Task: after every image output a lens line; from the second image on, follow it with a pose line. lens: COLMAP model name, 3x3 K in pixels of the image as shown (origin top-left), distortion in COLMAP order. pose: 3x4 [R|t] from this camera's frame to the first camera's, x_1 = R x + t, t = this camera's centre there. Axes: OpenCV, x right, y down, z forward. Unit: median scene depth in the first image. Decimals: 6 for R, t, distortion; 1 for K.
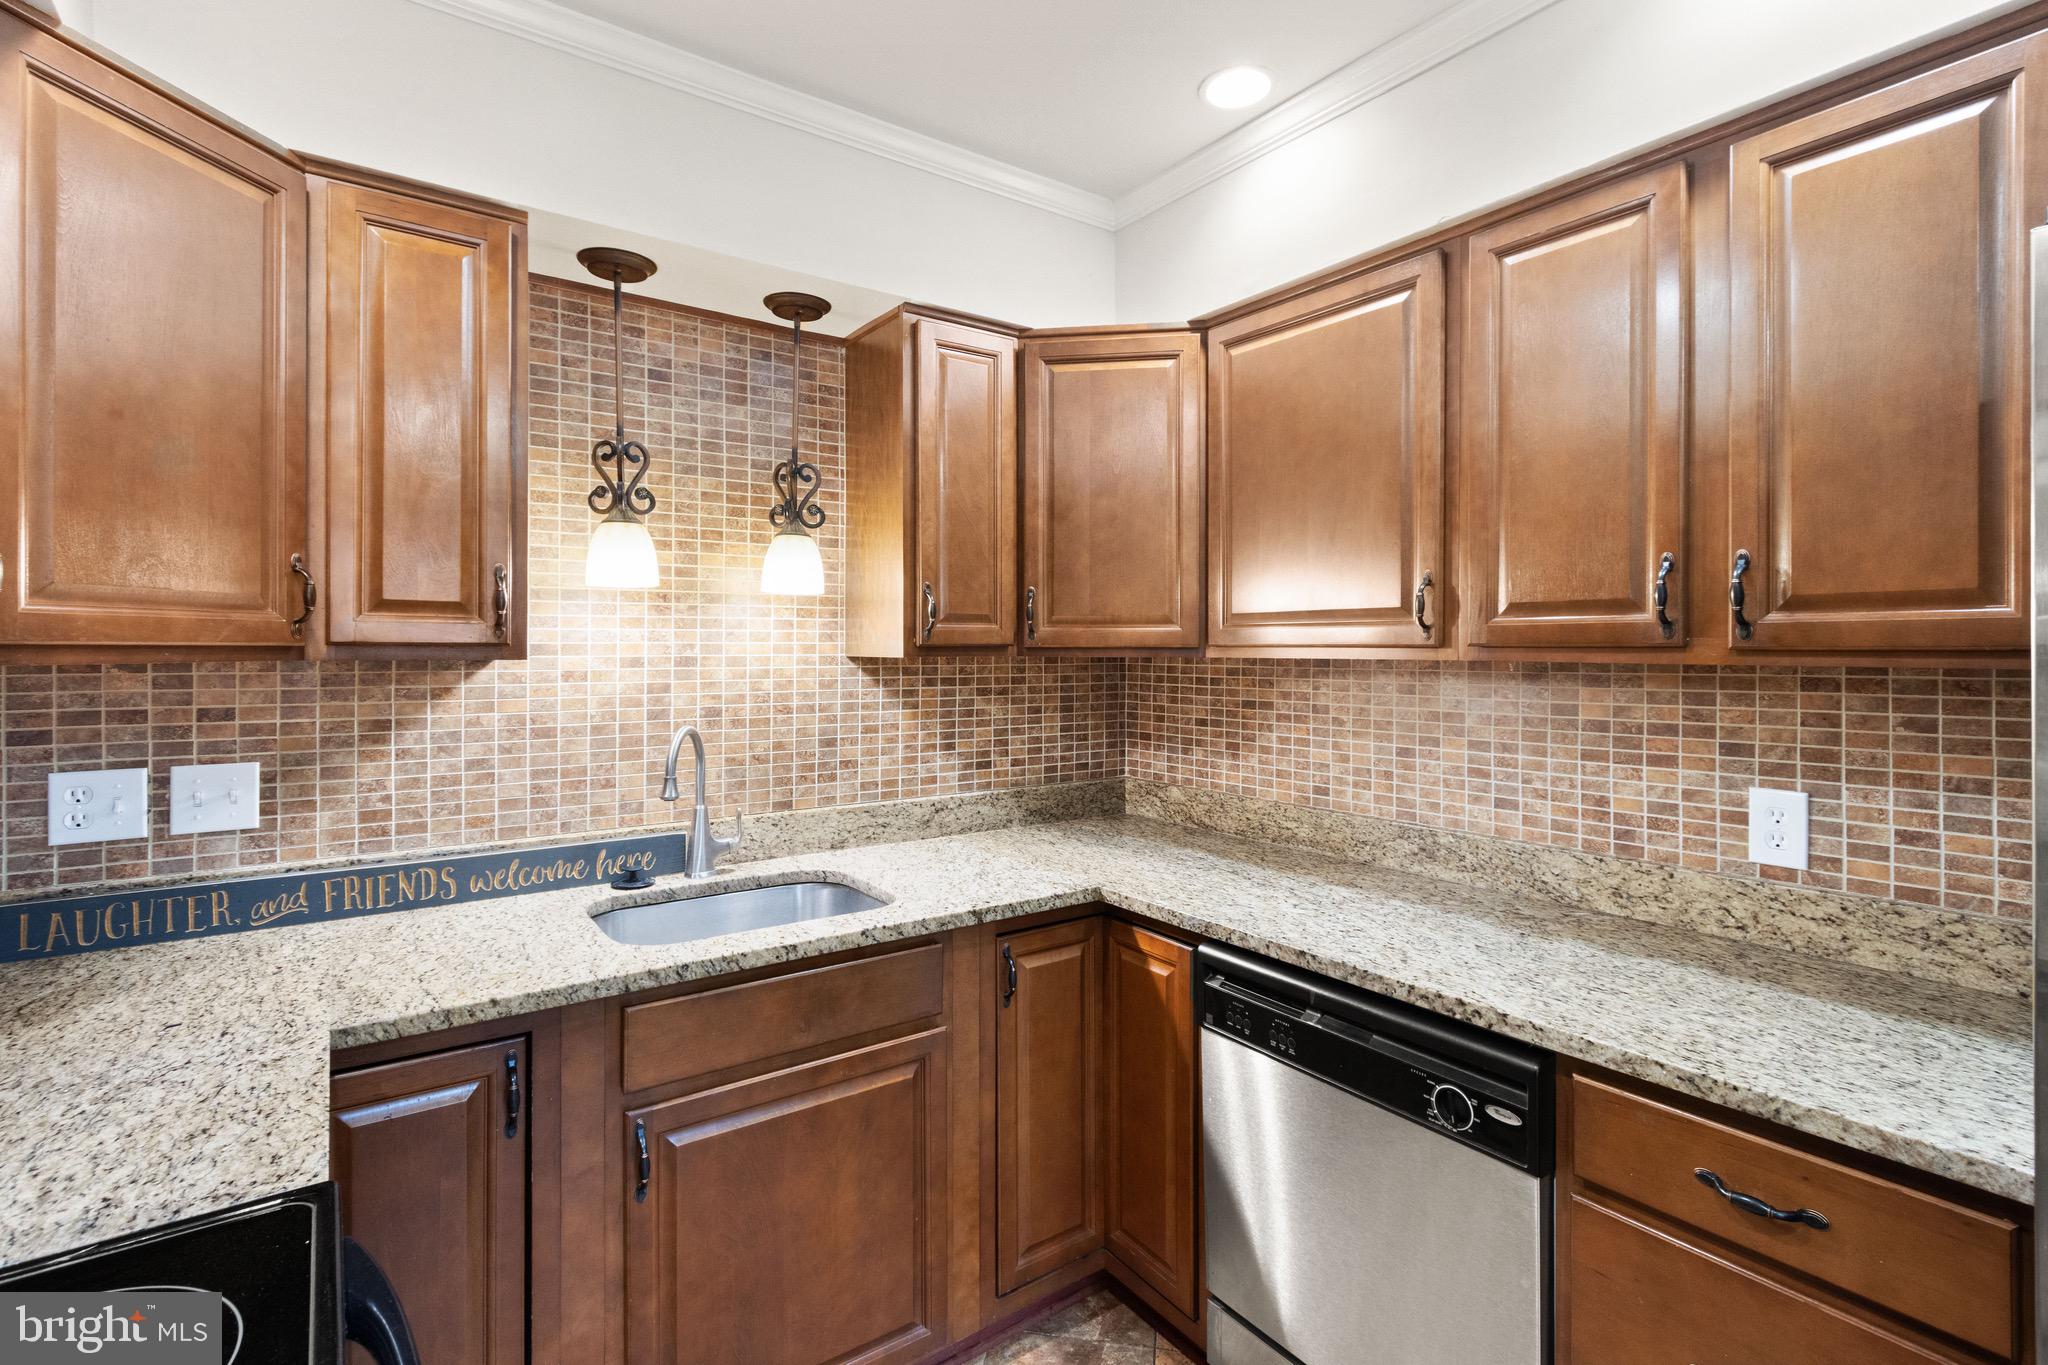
lens RADIAL K [[955.6, 0, 1030.2], [0, 955.6, 640.2], [0, 0, 1]] dist [0.002492, -0.001002]
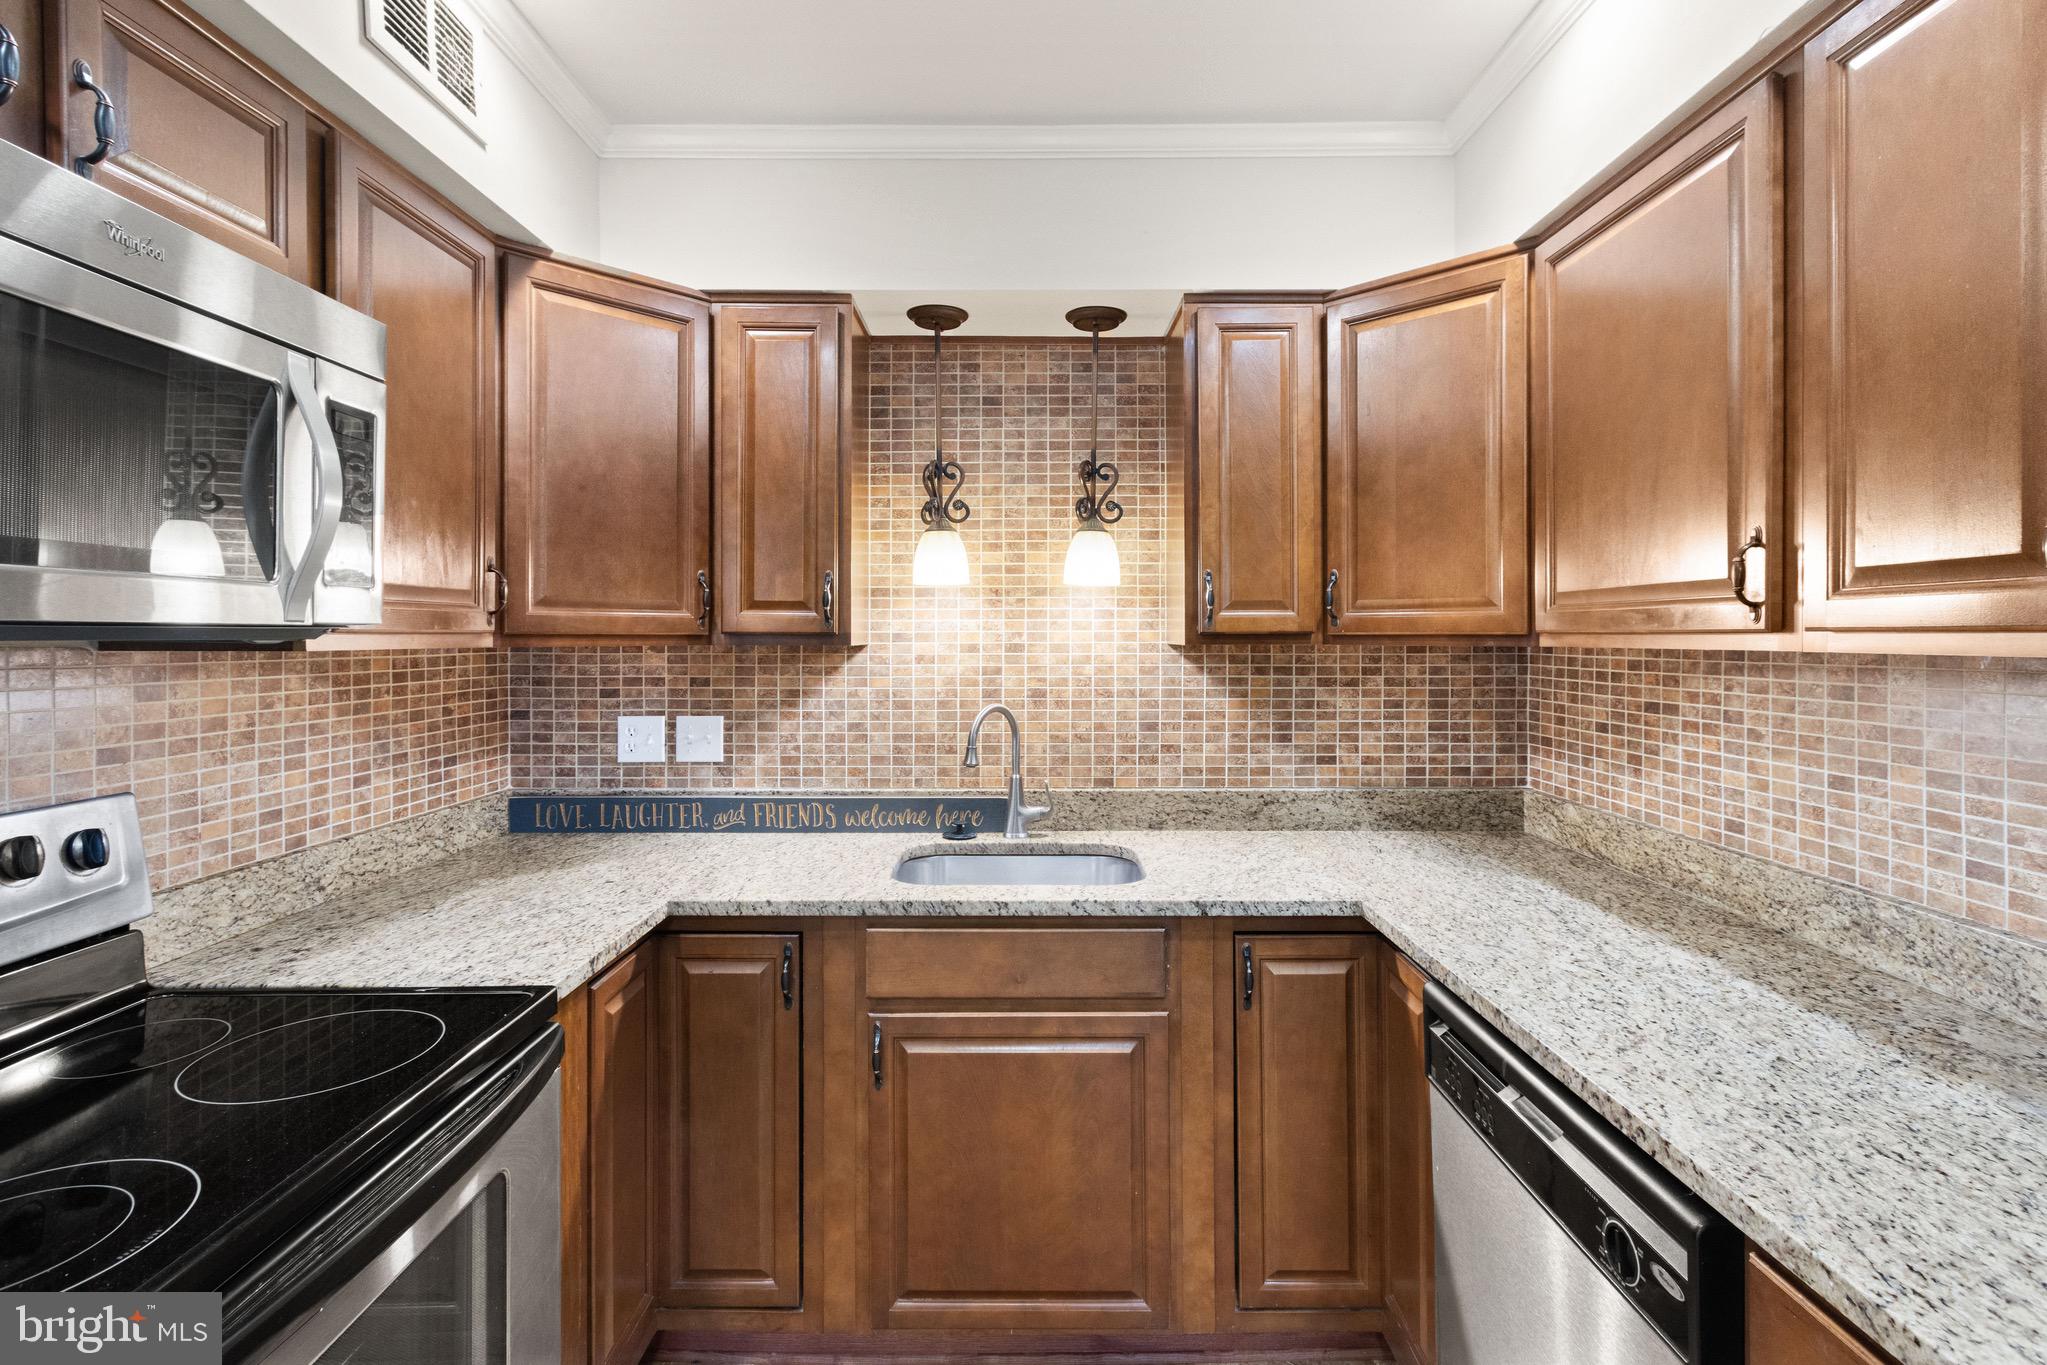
lens RADIAL K [[955.0, 0, 1024.3], [0, 955.0, 624.7], [0, 0, 1]] dist [-0.000731, -0.000623]
pose [[0.813795, -0.008570, -0.581089, 0.315068], [0.006088, 0.999962, -0.006222, 0.001865], [0.581121, 0.001526, 0.813816, 0.080098]]
